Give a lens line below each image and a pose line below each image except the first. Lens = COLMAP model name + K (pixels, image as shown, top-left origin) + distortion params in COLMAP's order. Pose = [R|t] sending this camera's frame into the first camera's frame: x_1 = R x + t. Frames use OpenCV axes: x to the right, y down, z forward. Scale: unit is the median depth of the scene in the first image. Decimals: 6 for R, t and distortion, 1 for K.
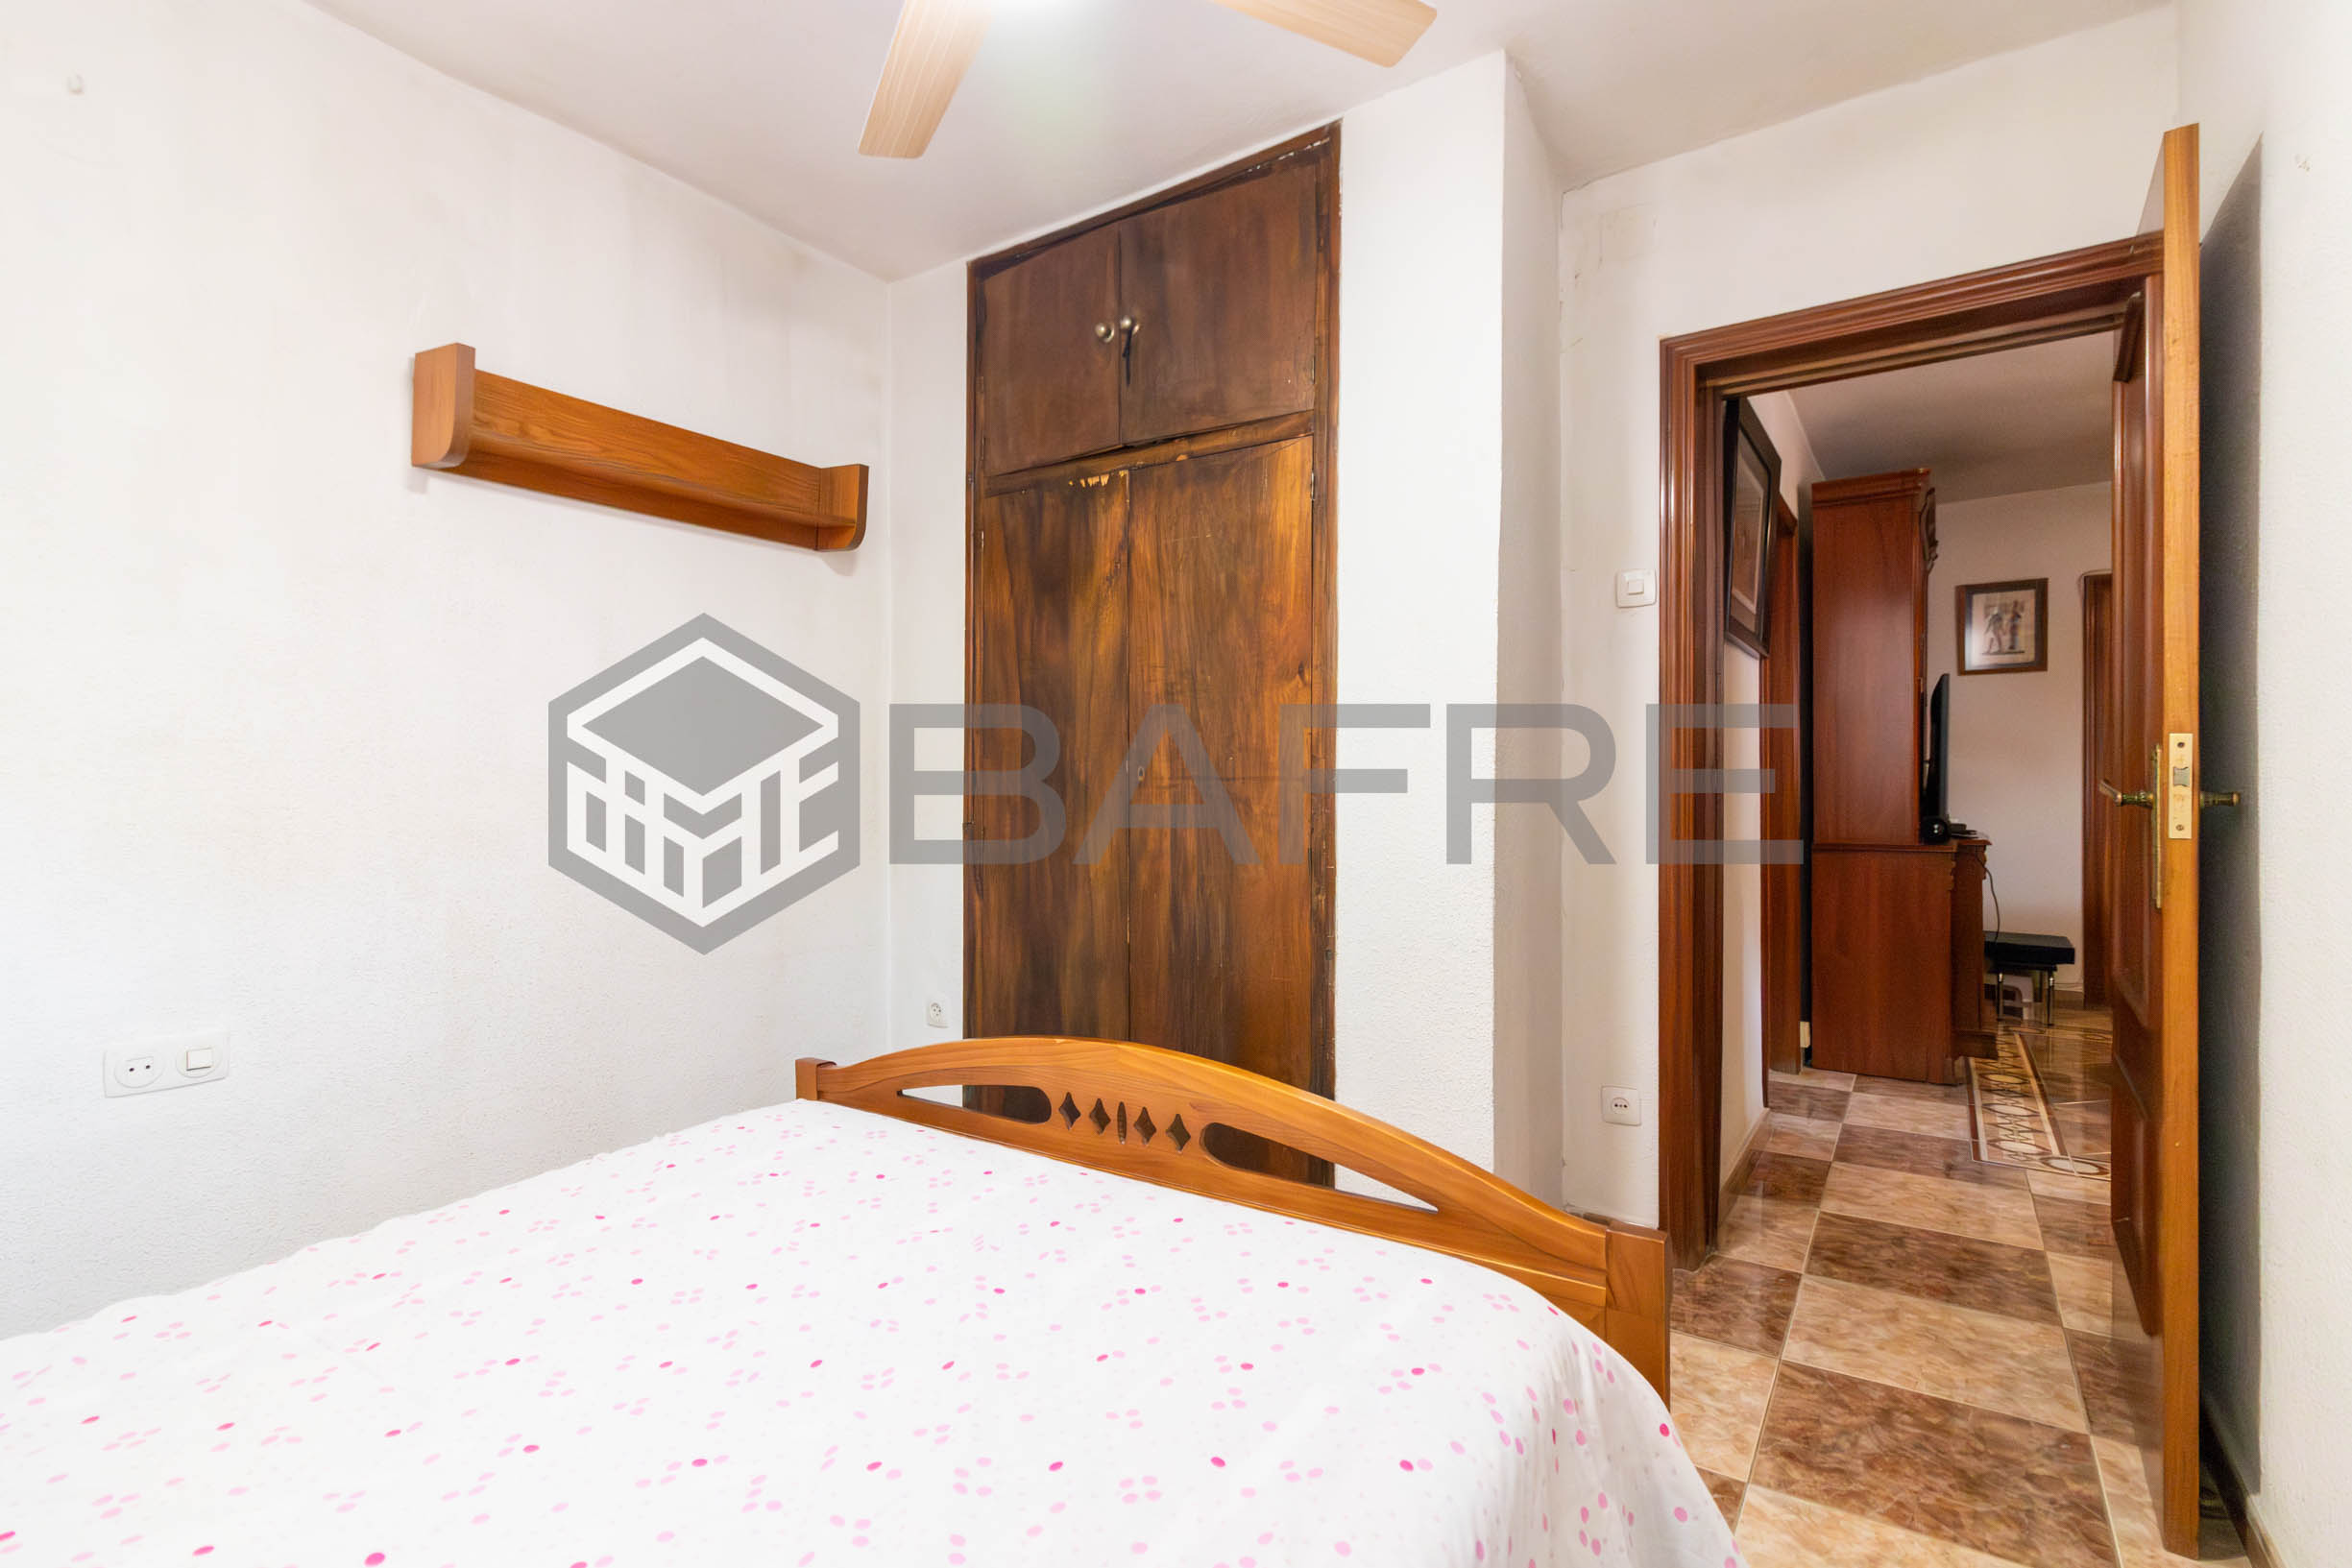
lens RADIAL K [[1096.9, 0, 1180.3], [0, 1096.9, 788.6], [0, 0, 1]] dist [0.005403, -0.000195]
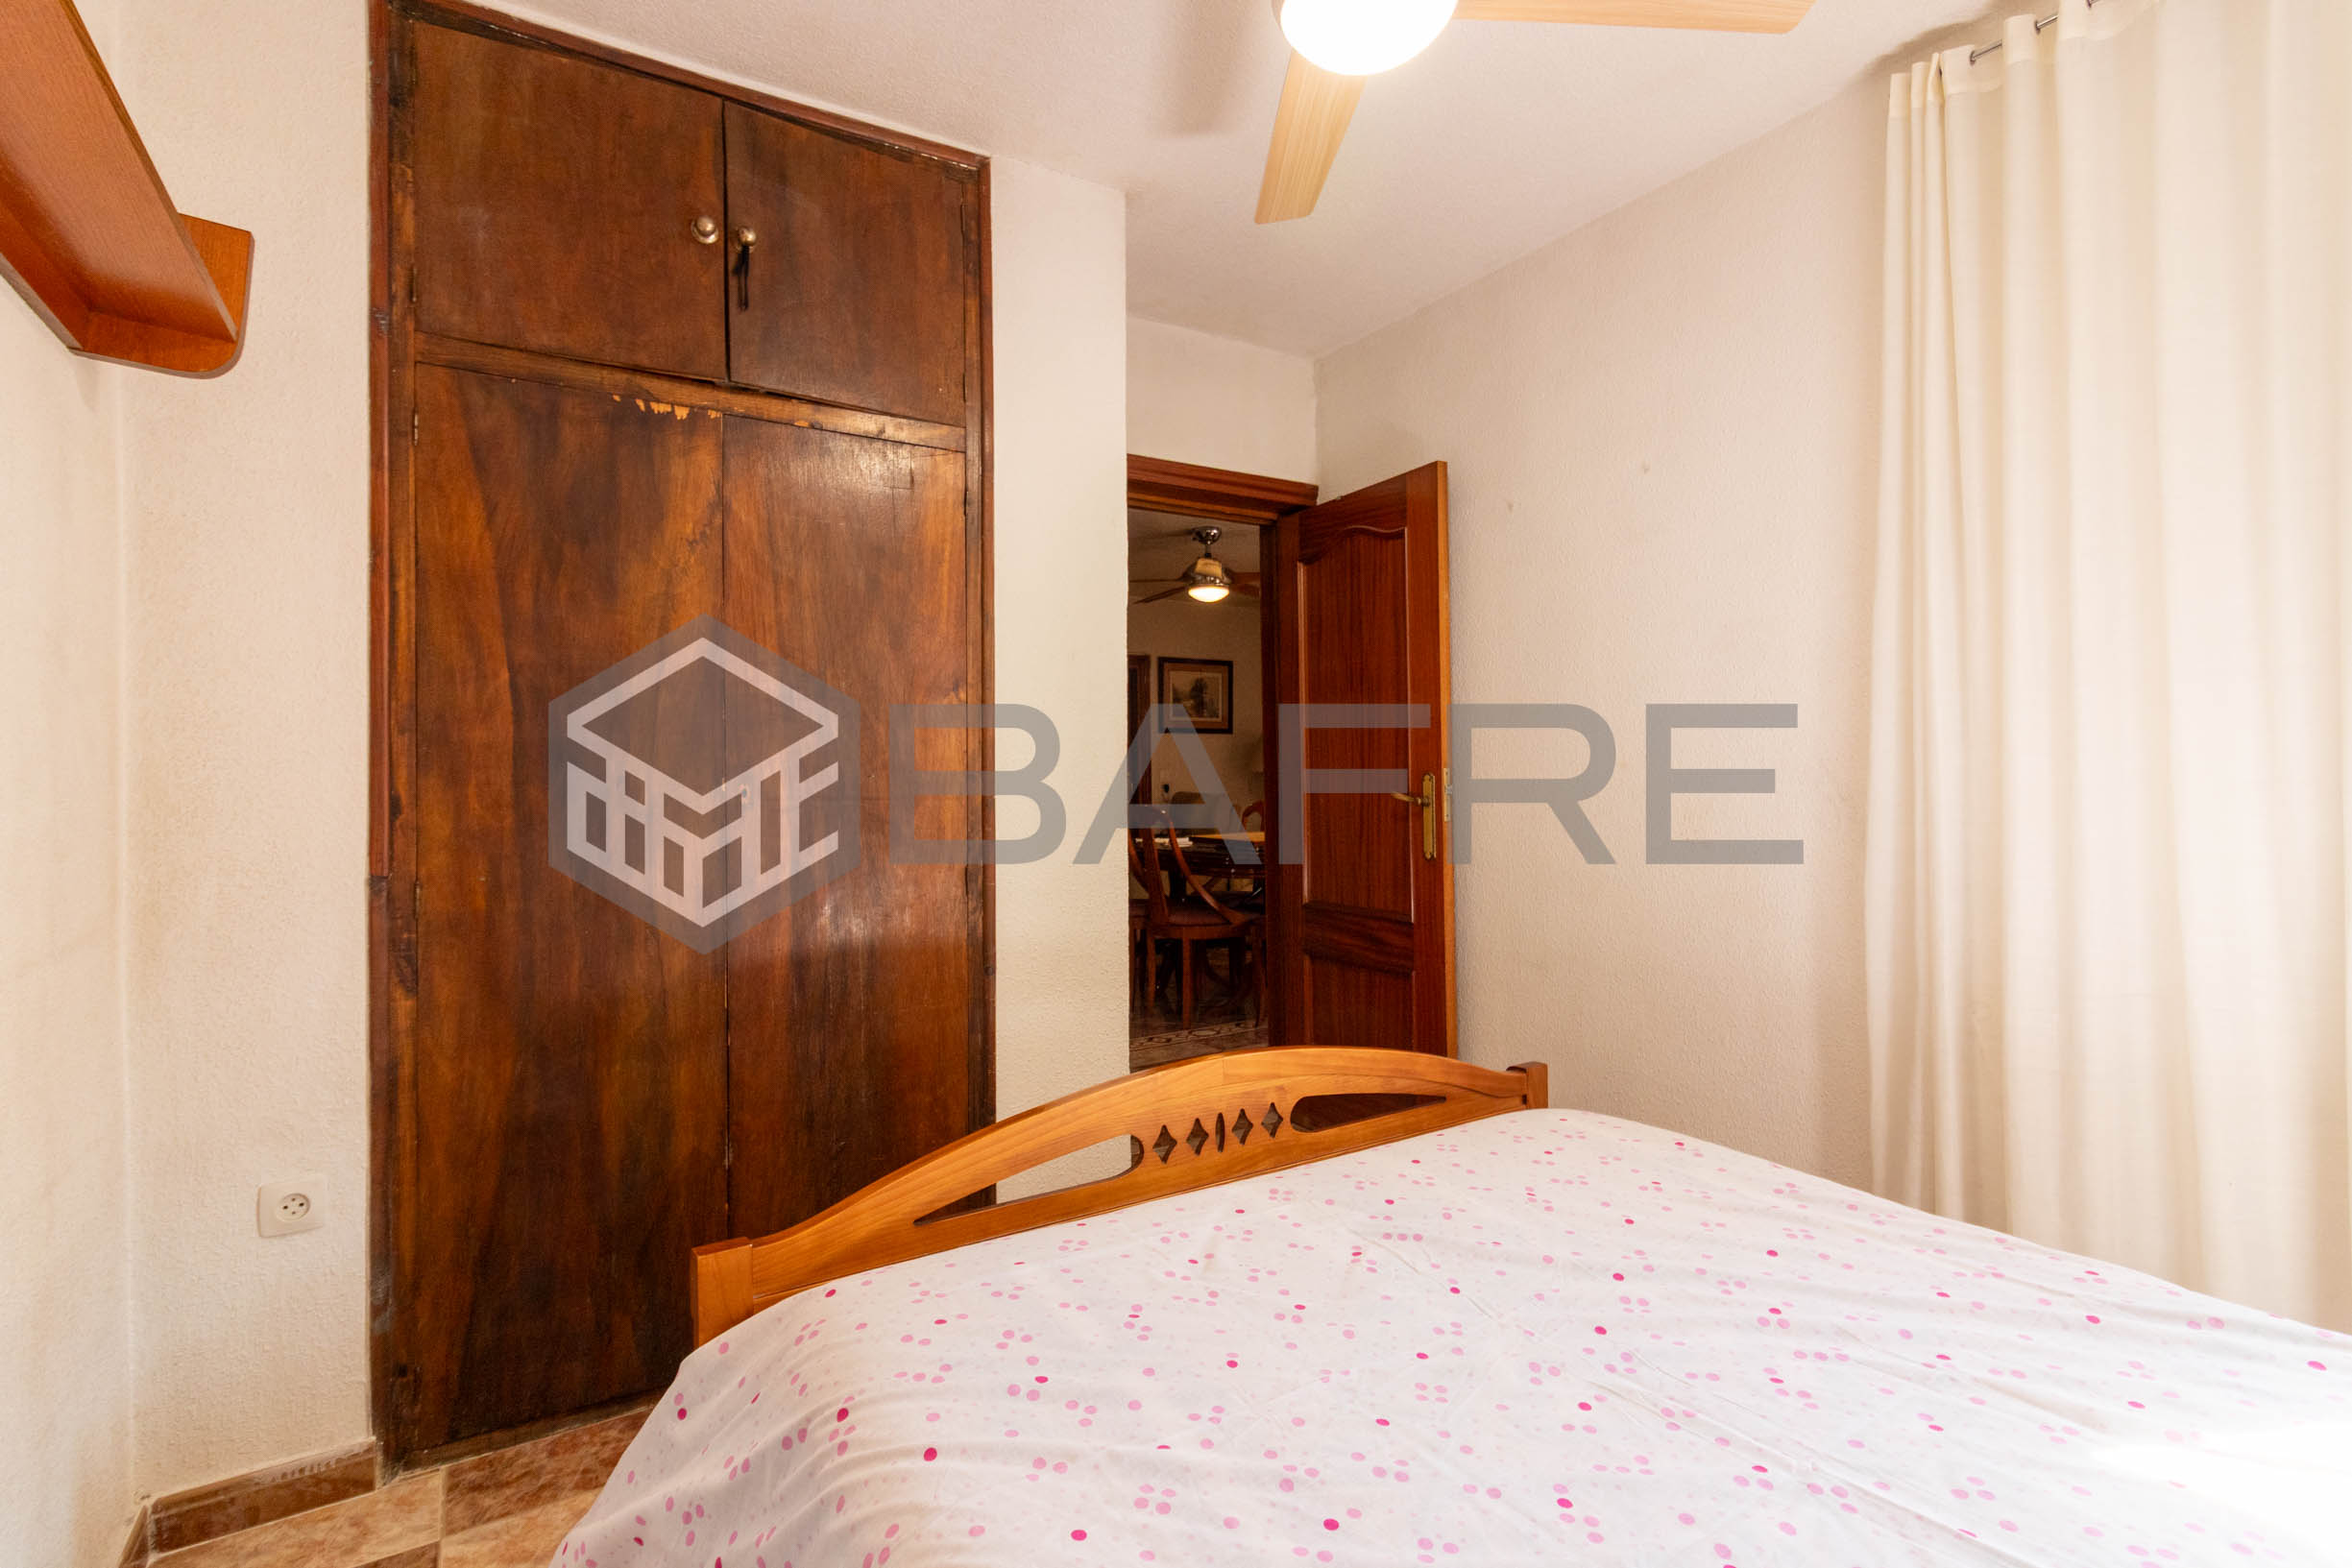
lens RADIAL K [[1096.9, 0, 1134.5], [0, 1096.9, 782.3], [0, 0, 1]] dist [0.005403, -0.000195]
pose [[0.423930, -0.000284, 0.905695, -0.652335], [0.015383, 0.999858, -0.006887, -0.012454], [-0.905564, 0.016852, 0.423874, 0.402539]]
